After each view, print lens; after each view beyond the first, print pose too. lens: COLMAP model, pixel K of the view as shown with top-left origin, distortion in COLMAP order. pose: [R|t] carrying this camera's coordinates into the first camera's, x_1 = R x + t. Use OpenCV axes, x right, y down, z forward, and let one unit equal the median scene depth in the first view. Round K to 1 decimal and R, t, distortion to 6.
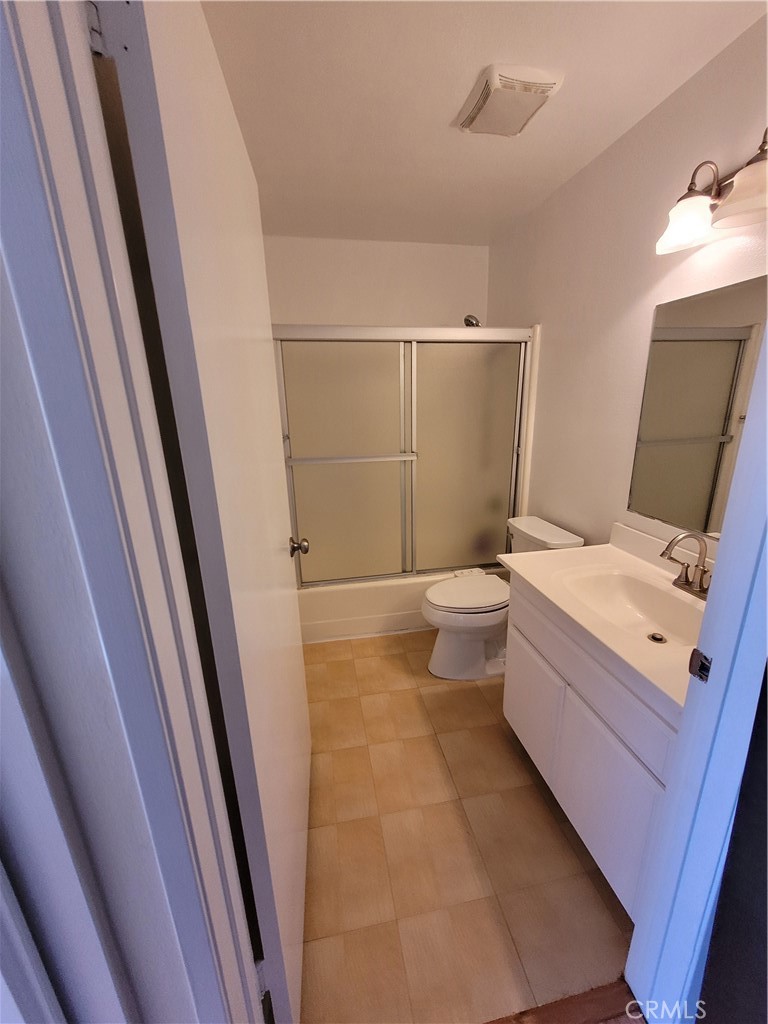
lens RADIAL K [[401.8, 0, 386.9], [0, 401.8, 511.7], [0, 0, 1]] dist [0.005194, -0.000986]
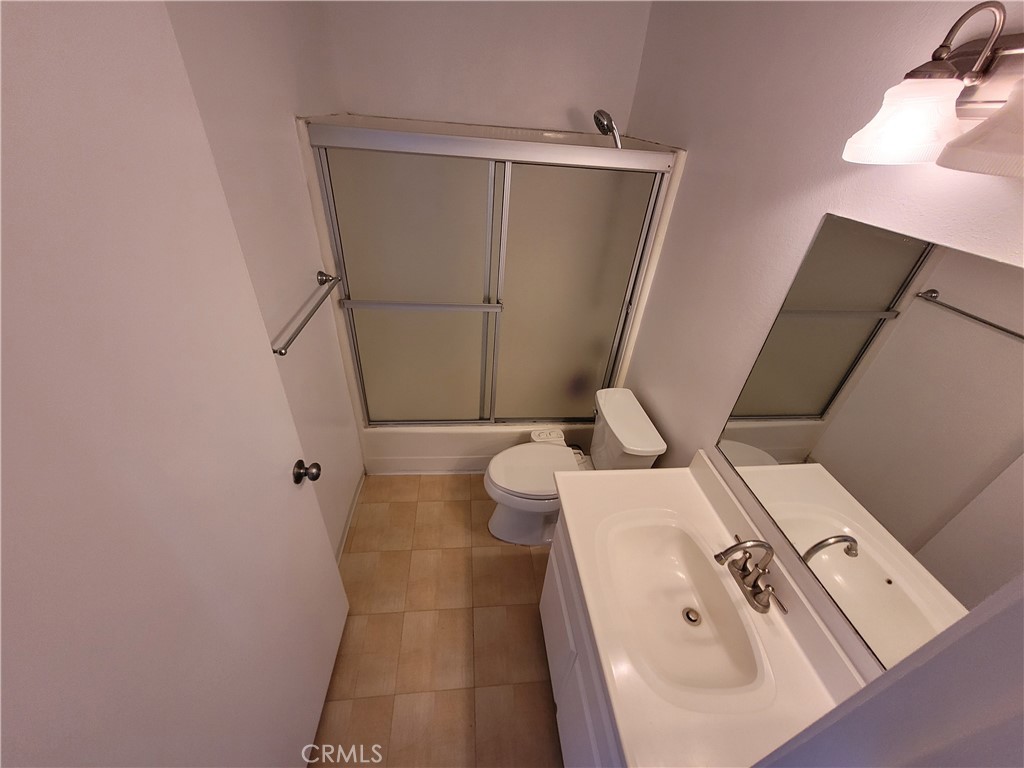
lens RADIAL K [[401.8, 0, 509.4], [0, 401.8, 383.9], [0, 0, 1]] dist [0.005194, -0.000986]
pose [[0.991883, 0.126252, -0.015150, 0.133357], [-0.115163, 0.942438, 0.313923, -0.272411], [0.053911, -0.309630, 0.949328, 0.172250]]
